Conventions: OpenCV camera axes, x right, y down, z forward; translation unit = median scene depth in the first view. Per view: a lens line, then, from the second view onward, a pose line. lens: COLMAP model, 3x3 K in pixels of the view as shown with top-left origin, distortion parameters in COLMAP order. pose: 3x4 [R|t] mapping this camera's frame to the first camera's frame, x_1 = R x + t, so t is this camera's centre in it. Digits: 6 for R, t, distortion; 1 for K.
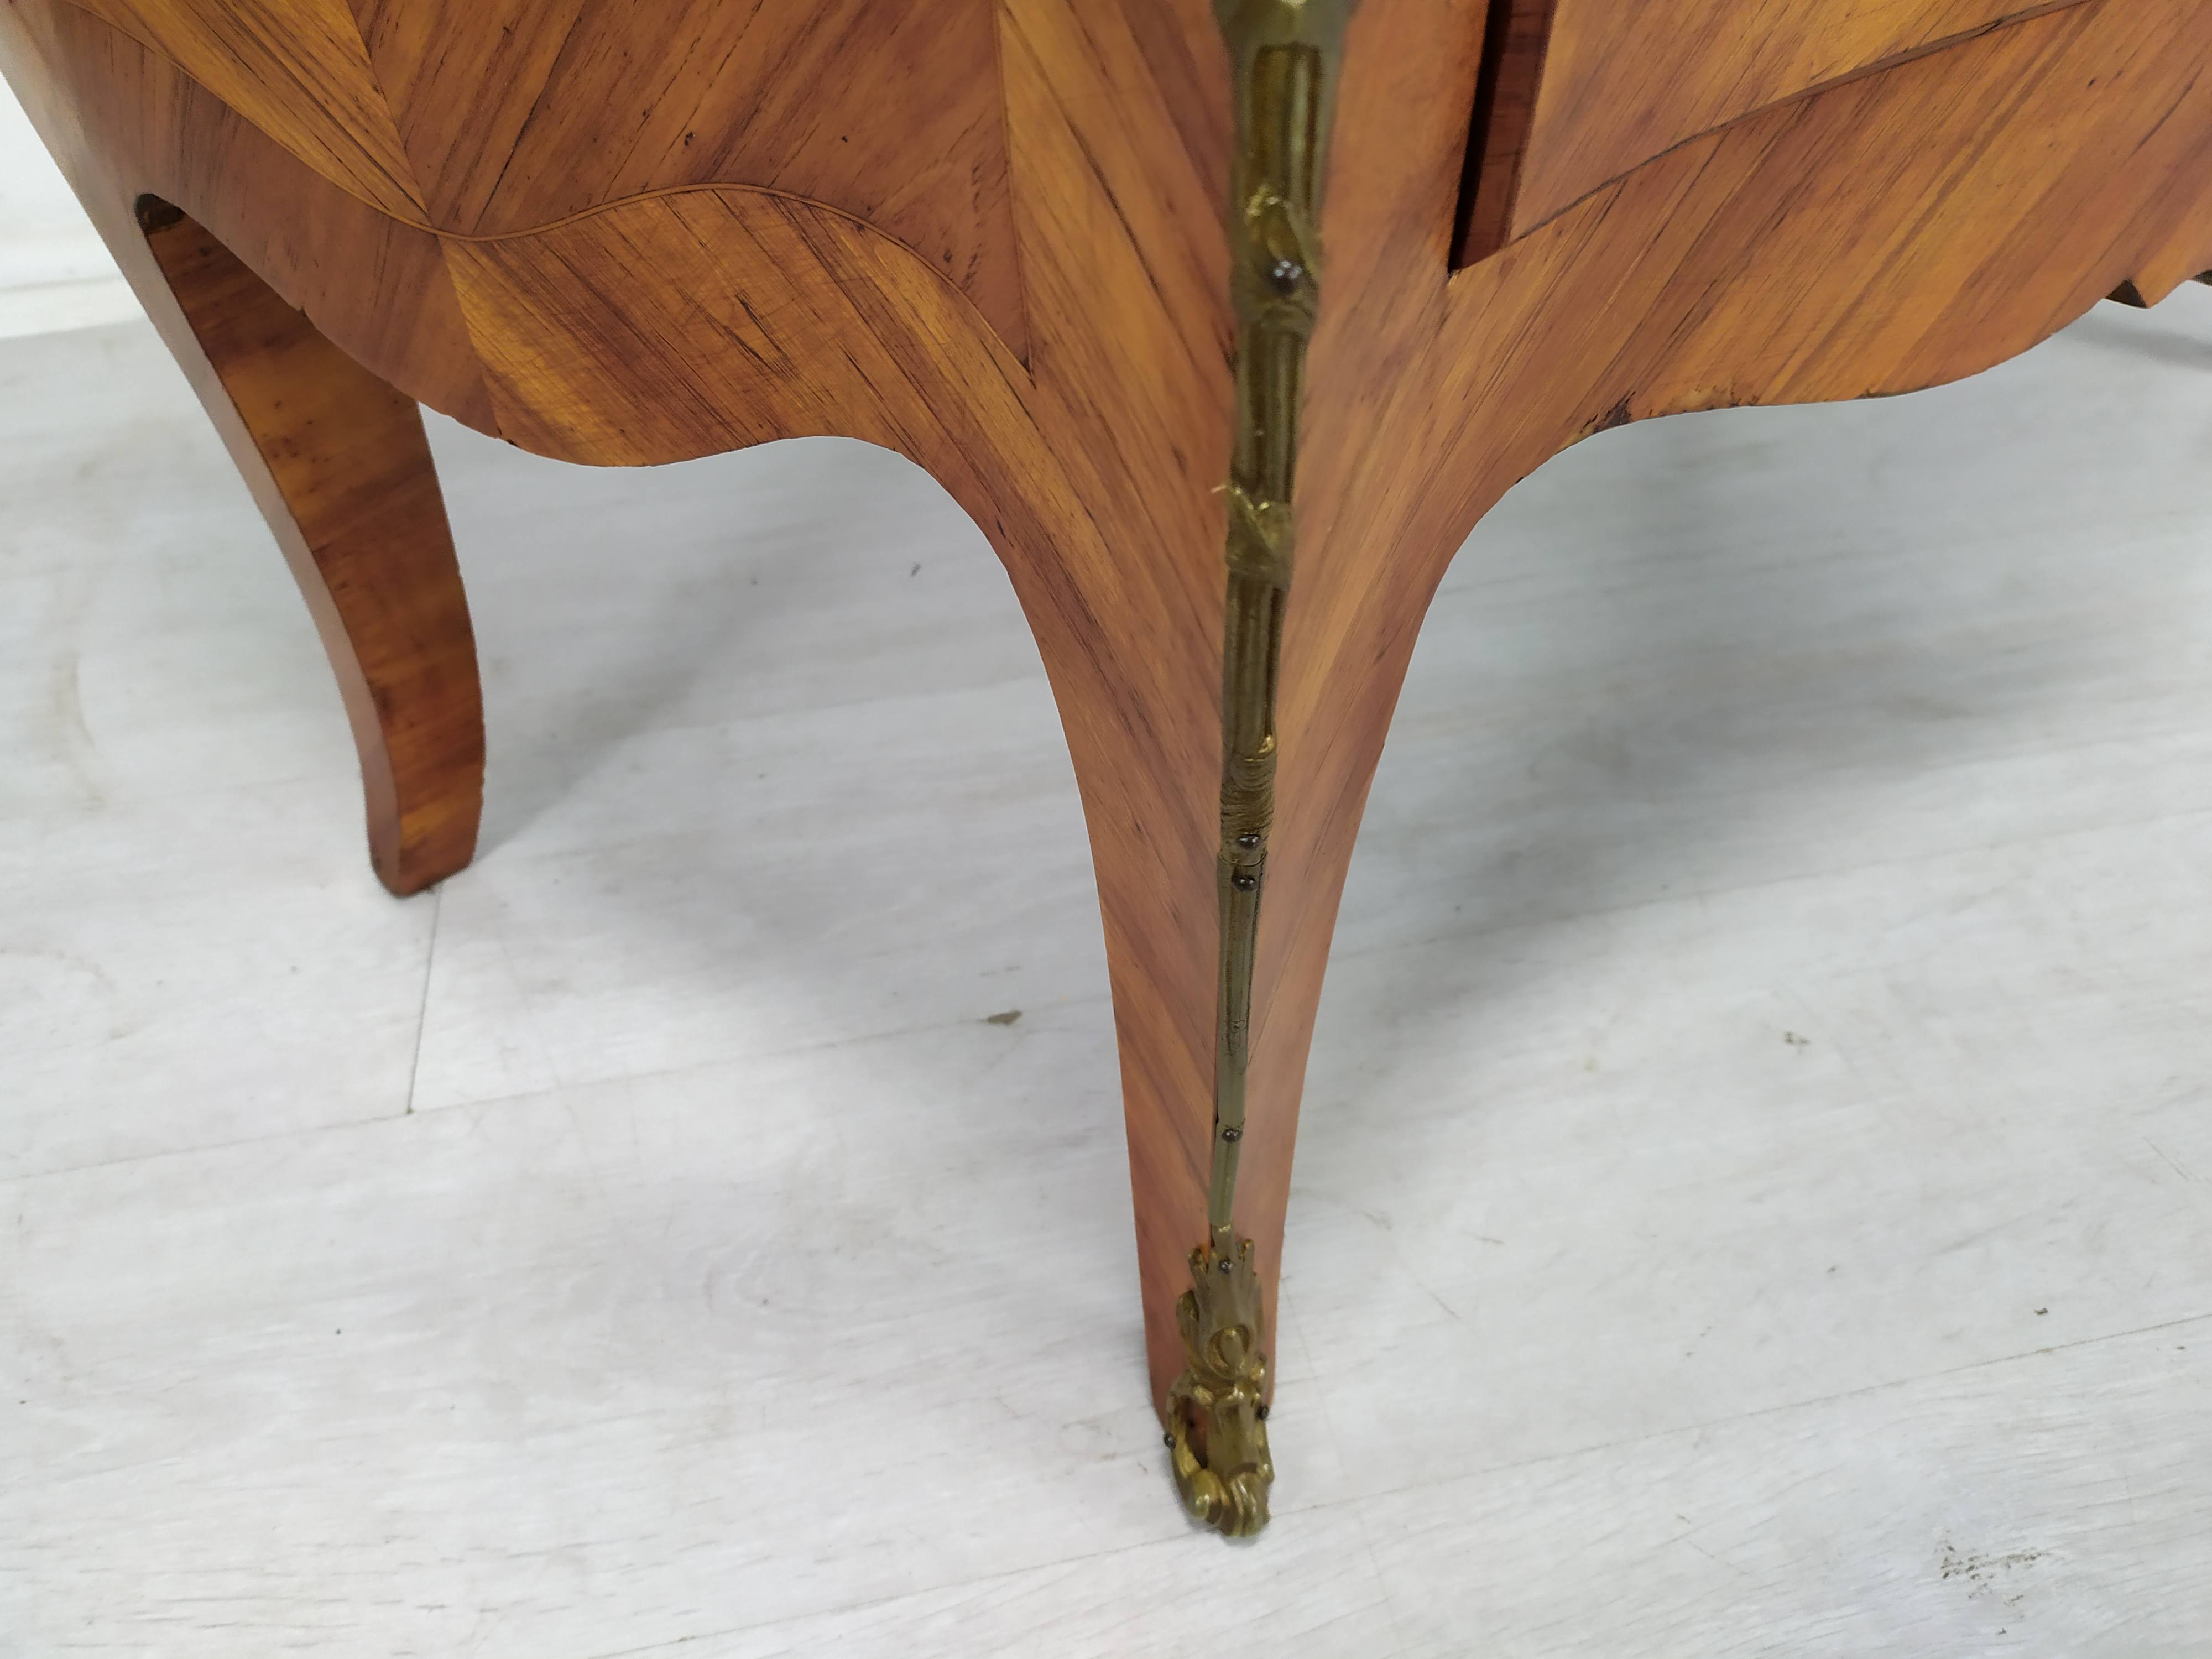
lens RADIAL K [[1671.6, 0, 1115.4], [0, 1671.6, 811.2], [0, 0, 1]] dist [0.048273, -0.058466]
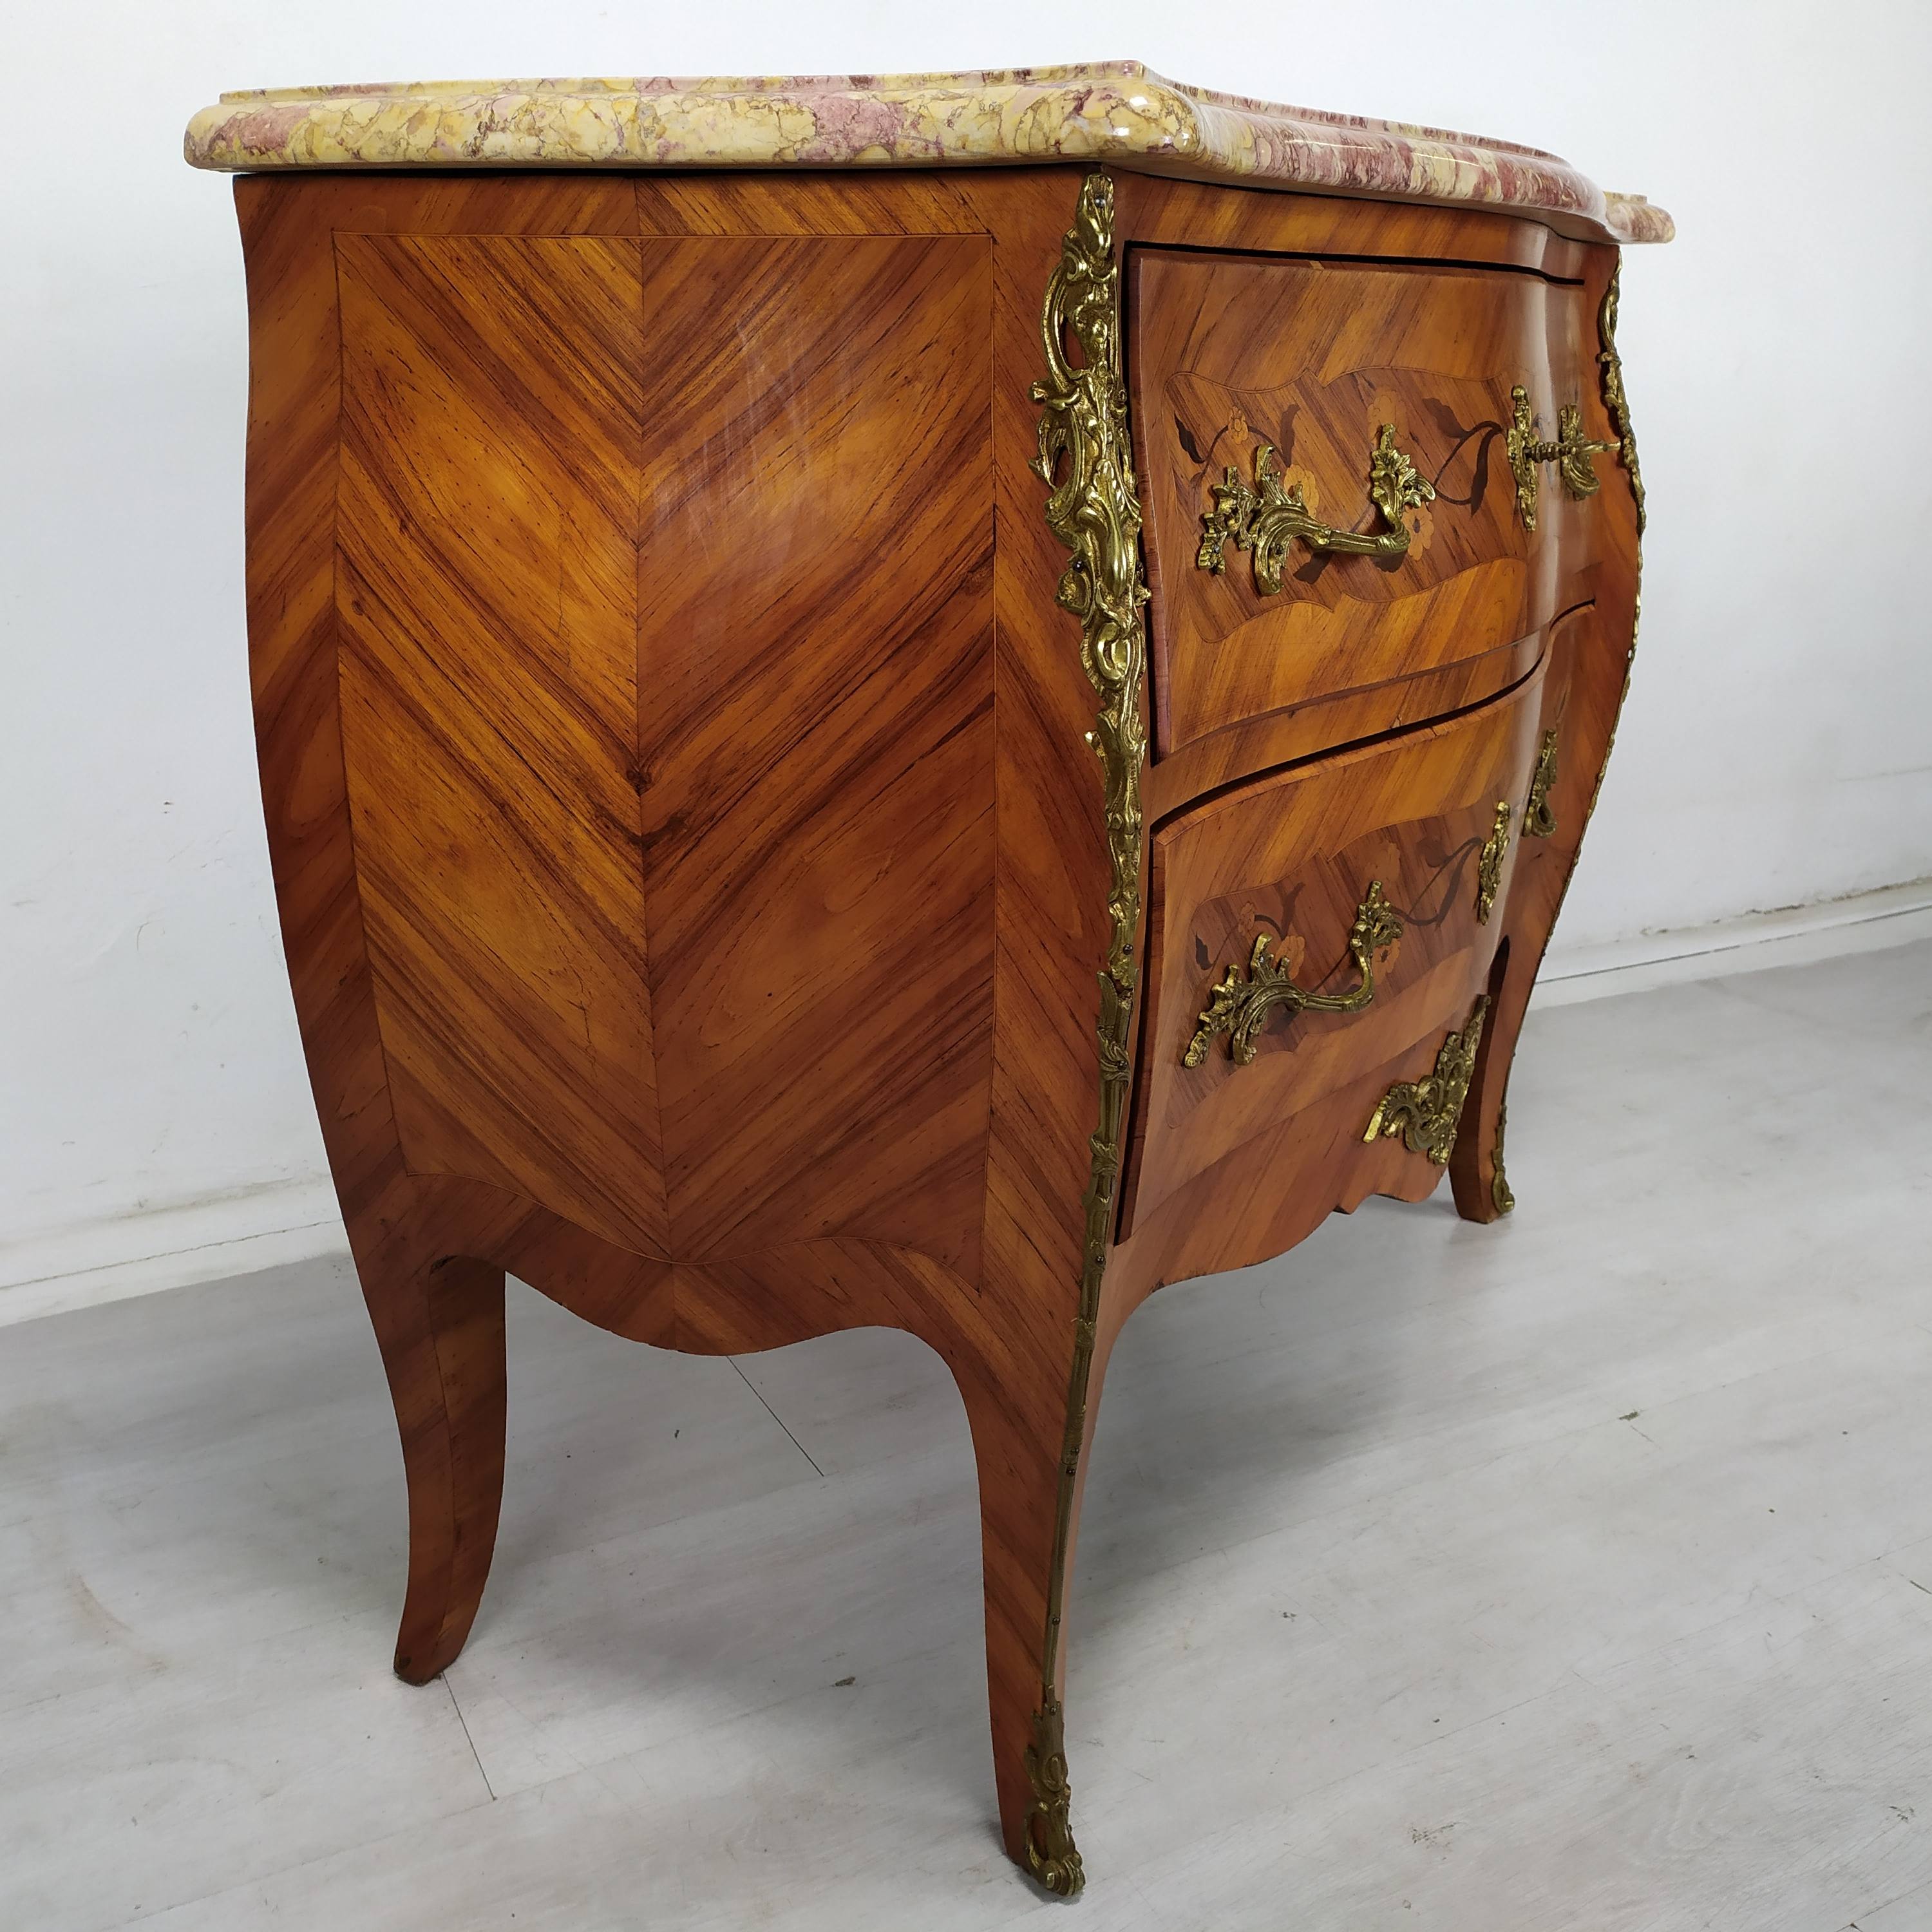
lens RADIAL K [[1946.0, 0, 963.2], [0, 1946.0, 965.2], [0, 0, 1]] dist [0.038800, 0.000000]
pose [[0.959699, -0.061280, 0.274267, -0.596700], [0.164190, 0.914311, -0.370239, 0.285954], [-0.228077, 0.400350, 0.887525, -1.363423]]
